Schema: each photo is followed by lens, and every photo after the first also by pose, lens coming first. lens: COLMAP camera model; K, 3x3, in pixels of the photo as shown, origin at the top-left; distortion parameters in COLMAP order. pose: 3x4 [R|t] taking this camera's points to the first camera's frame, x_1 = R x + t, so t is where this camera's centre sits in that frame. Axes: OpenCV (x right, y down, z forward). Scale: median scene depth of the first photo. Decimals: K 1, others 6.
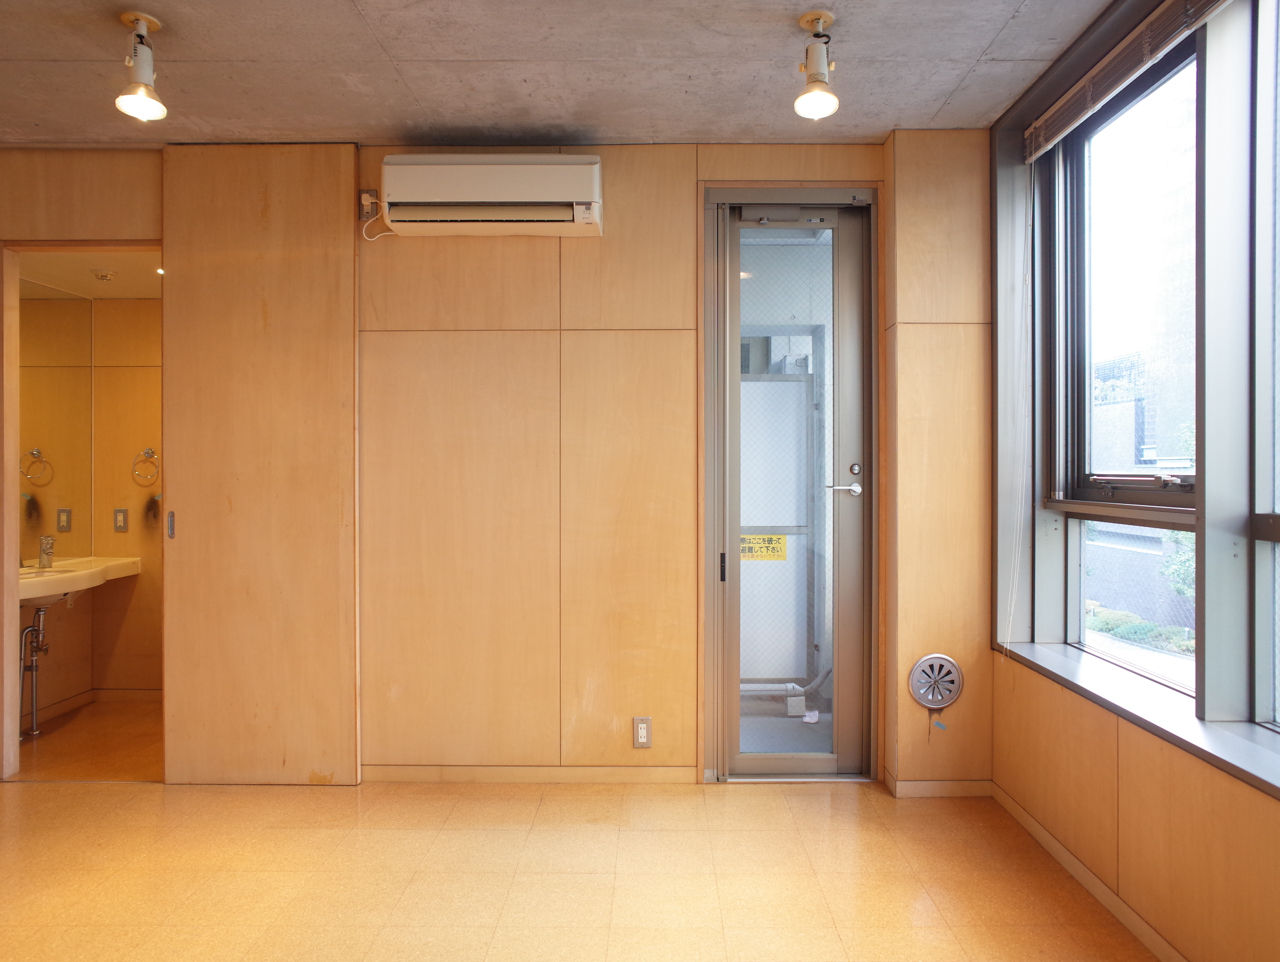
lens RADIAL K [[828.8, 0, 634.2], [0, 828.8, 462.1], [0, 0, 1]] dist [-0.042683, 0.047287]
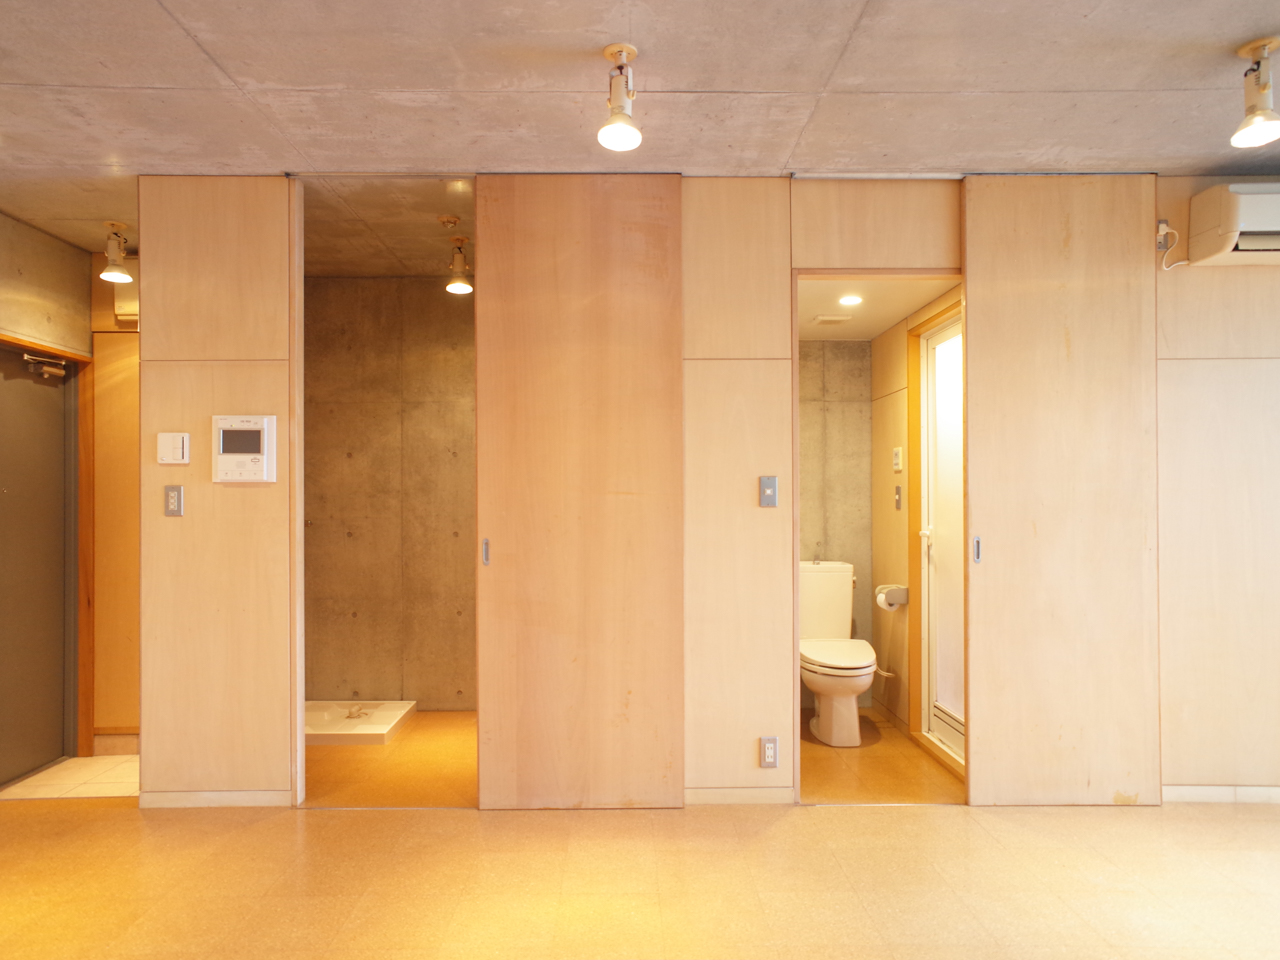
lens RADIAL K [[828.8, 0, 619.4], [0, 828.8, 497.0], [0, 0, 1]] dist [-0.042683, 0.047287]
pose [[0.999310, -0.002035, 0.037074, -0.378398], [0.001425, 0.999863, 0.016472, -0.002353], [-0.037102, -0.016408, 0.999177, 0.003843]]
